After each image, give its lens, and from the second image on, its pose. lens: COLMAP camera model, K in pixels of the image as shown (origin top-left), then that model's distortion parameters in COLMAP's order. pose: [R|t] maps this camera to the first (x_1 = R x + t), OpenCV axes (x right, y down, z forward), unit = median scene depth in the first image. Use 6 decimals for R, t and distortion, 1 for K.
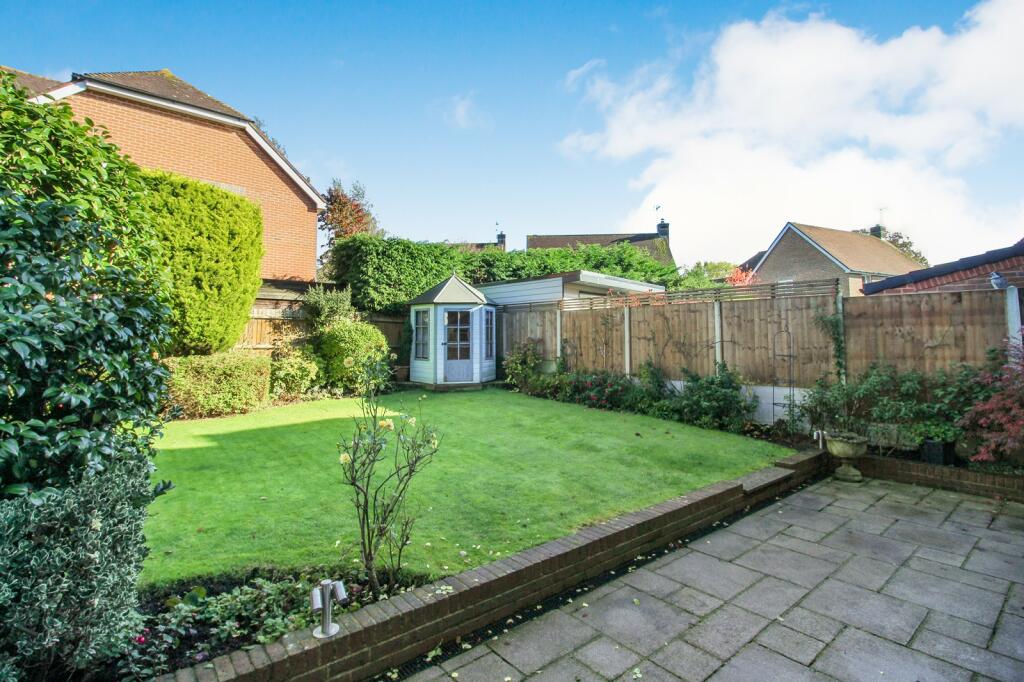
lens RADIAL K [[481.7, 0, 511.0], [0, 481.7, 299.4], [0, 0, 1]] dist [-0.004171, -0.000795]
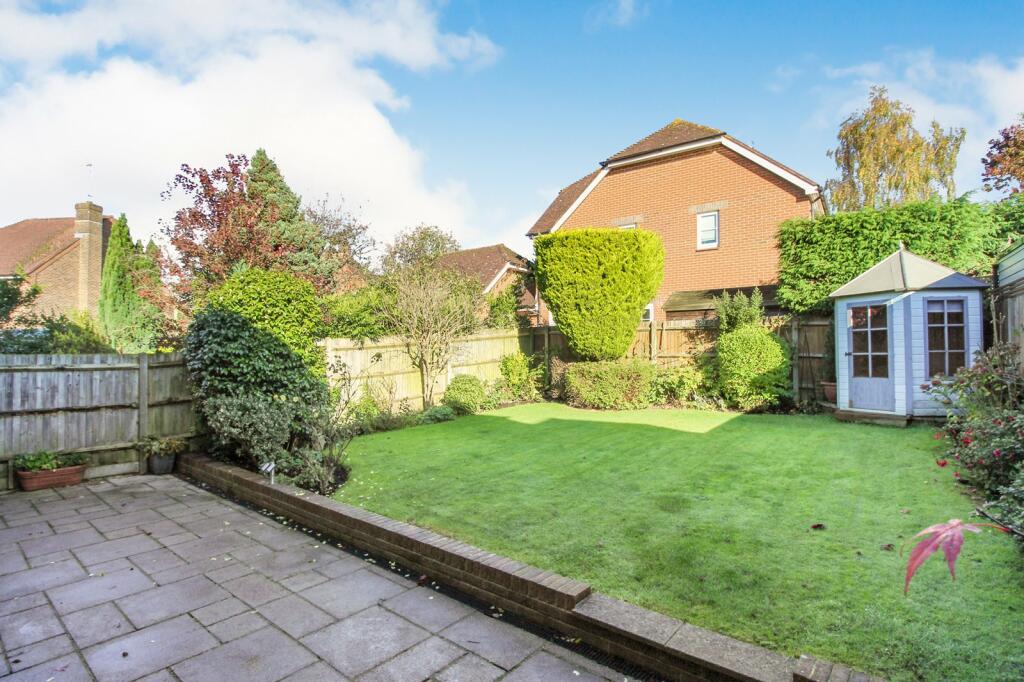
lens RADIAL K [[505.7, 0, 512.0], [0, 505.7, 341.0], [0, 0, 1]] dist [-0.000165, 0.000008]
pose [[0.209545, -0.016602, -0.977658, 0.671259], [0.089837, 0.995954, 0.002342, 0.037916], [0.973663, -0.088321, 0.210189, 0.511175]]
